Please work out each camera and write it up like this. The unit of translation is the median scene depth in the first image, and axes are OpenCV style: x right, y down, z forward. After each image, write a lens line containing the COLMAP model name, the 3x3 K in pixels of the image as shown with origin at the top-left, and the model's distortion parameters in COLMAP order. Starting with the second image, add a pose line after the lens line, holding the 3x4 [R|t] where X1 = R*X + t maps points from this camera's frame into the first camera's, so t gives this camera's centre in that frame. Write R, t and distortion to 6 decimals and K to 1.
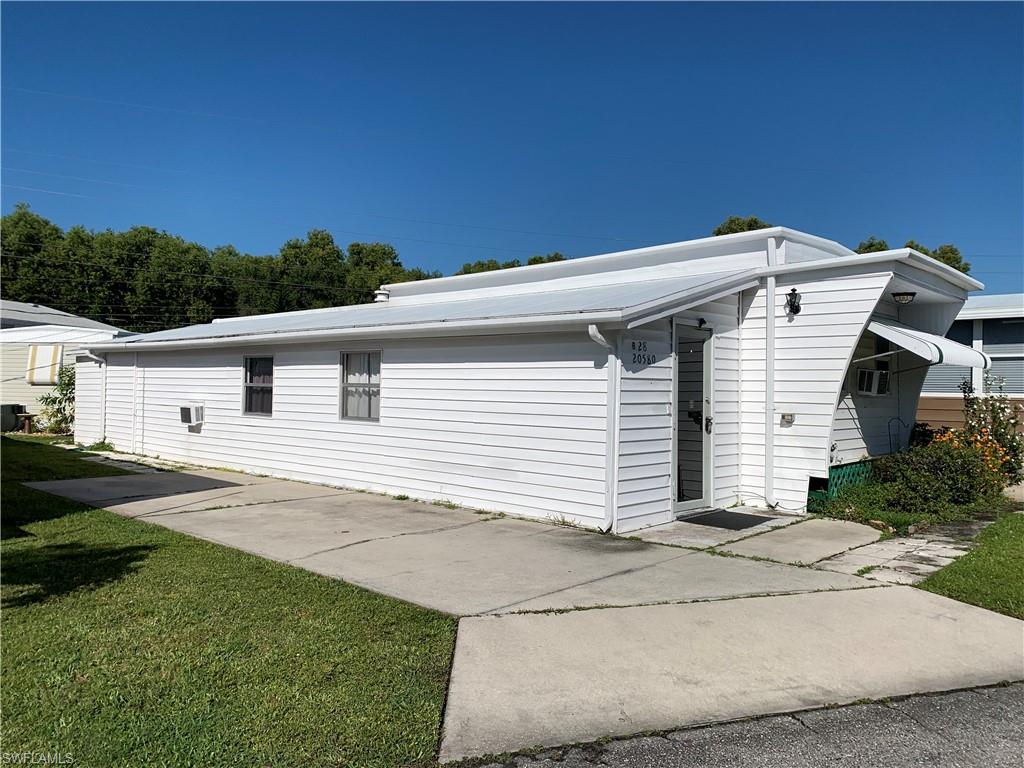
lens RADIAL K [[784.7, 0, 511.2], [0, 784.7, 383.9], [0, 0, 1]] dist [0.046480, -0.064526]
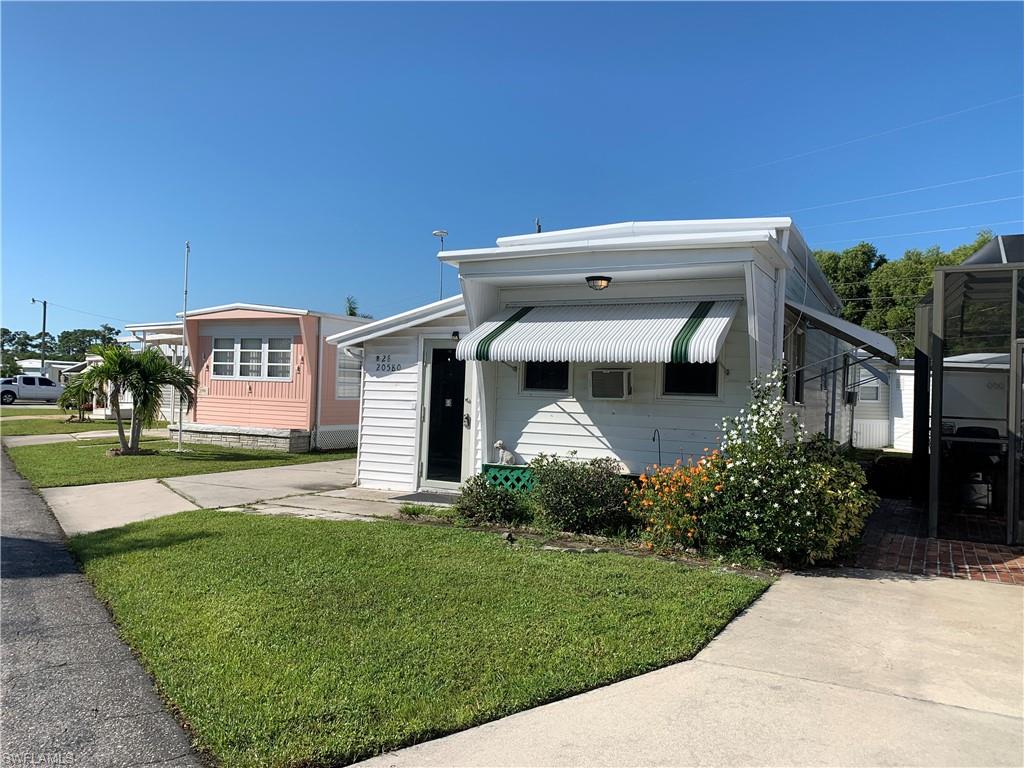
lens RADIAL K [[784.7, 0, 517.4], [0, 784.7, 389.5], [0, 0, 1]] dist [0.046480, -0.064526]
pose [[0.259517, -0.005242, -0.965724, 1.493070], [-0.017686, 0.999792, -0.010180, 0.016242], [0.965576, 0.019722, 0.259371, 0.826537]]
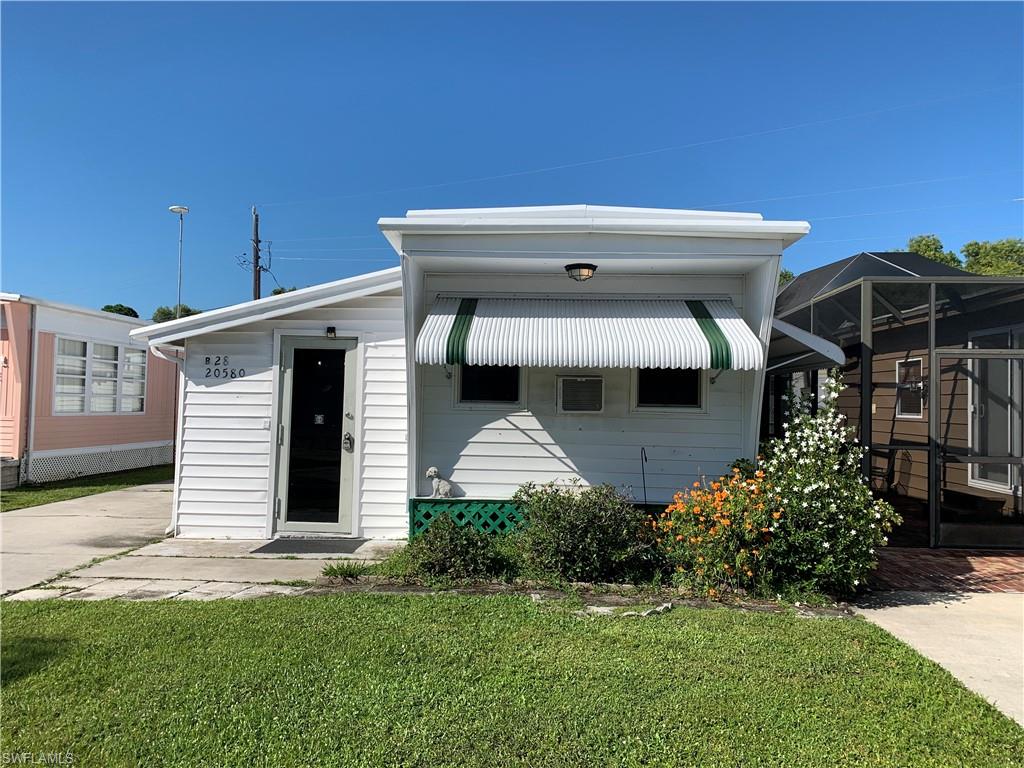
lens RADIAL K [[784.7, 0, 514.0], [0, 784.7, 377.4], [0, 0, 1]] dist [0.046480, -0.064526]
pose [[0.635107, -0.027799, -0.771924, 1.151296], [-0.004026, 0.999219, -0.039297, 0.012168], [0.772414, 0.028066, 0.634500, 0.612806]]
